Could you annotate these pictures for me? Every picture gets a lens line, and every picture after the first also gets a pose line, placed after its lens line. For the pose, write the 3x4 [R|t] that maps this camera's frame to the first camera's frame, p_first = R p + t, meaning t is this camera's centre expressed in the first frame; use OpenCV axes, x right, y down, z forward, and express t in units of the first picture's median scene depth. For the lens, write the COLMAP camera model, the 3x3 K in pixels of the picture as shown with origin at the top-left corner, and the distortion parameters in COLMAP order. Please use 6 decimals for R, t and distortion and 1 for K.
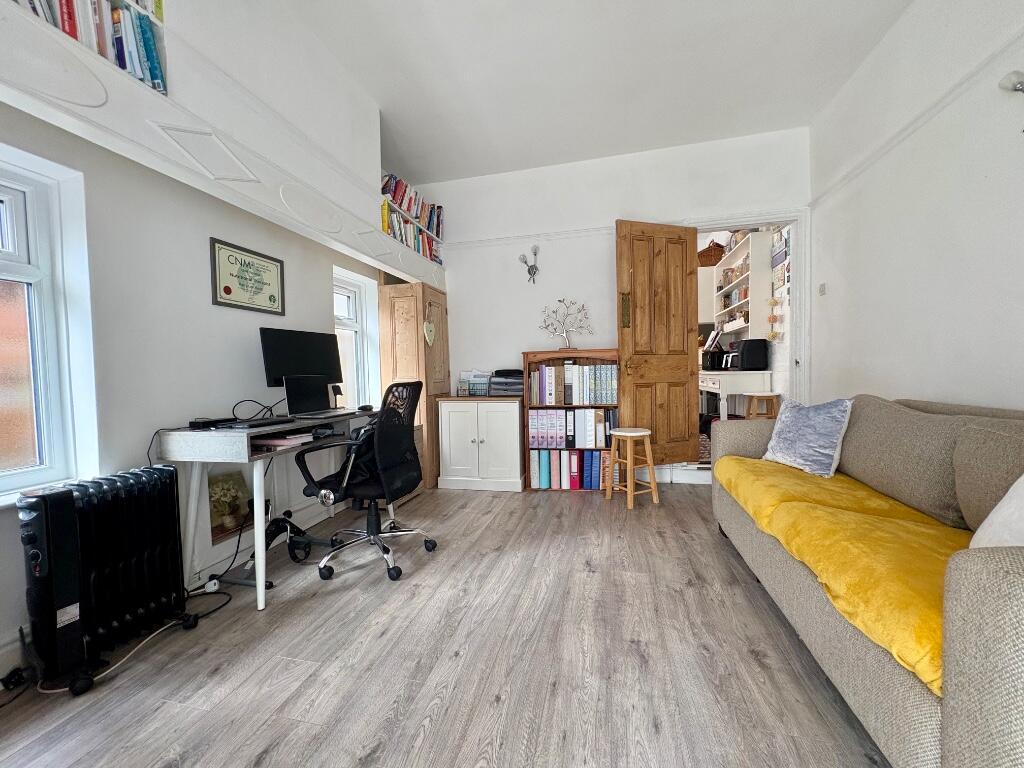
lens RADIAL K [[410.1, 0, 508.0], [0, 410.1, 388.1], [0, 0, 1]] dist [-0.000724, 0.000037]
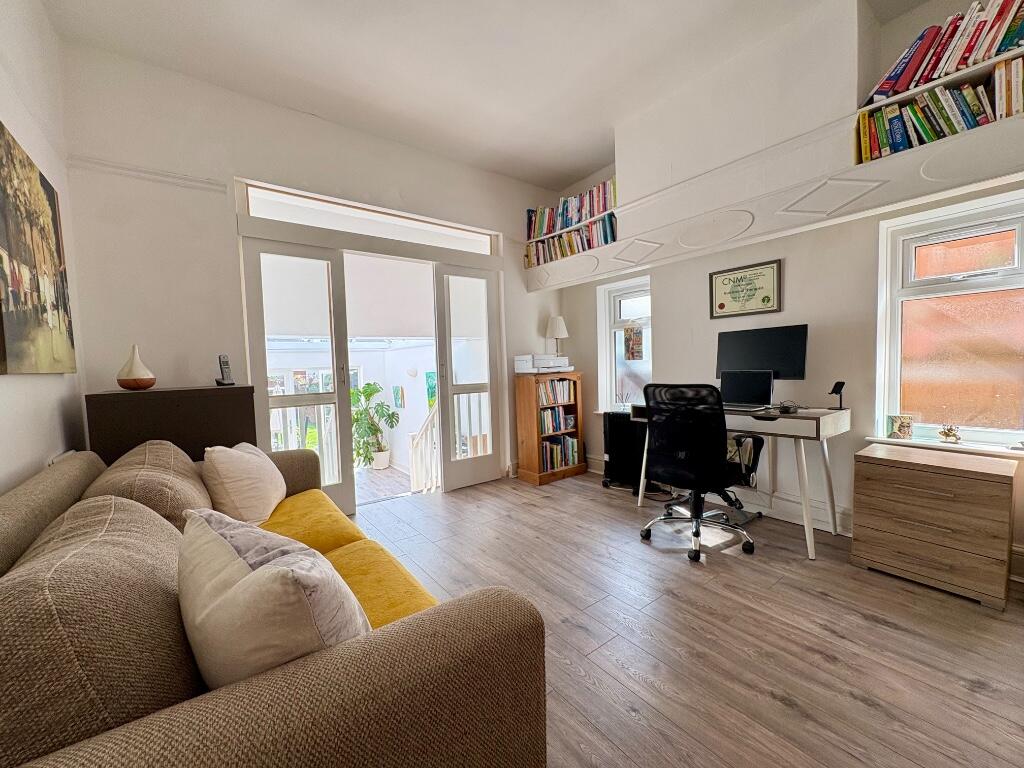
lens RADIAL K [[410.1, 0, 510.6], [0, 410.1, 383.8], [0, 0, 1]] dist [-0.000724, 0.000037]
pose [[-0.636306, 0.084072, -0.766842, 0.759742], [0.018853, 0.995442, 0.093490, -0.110362], [0.771207, 0.045031, -0.634990, 1.215804]]
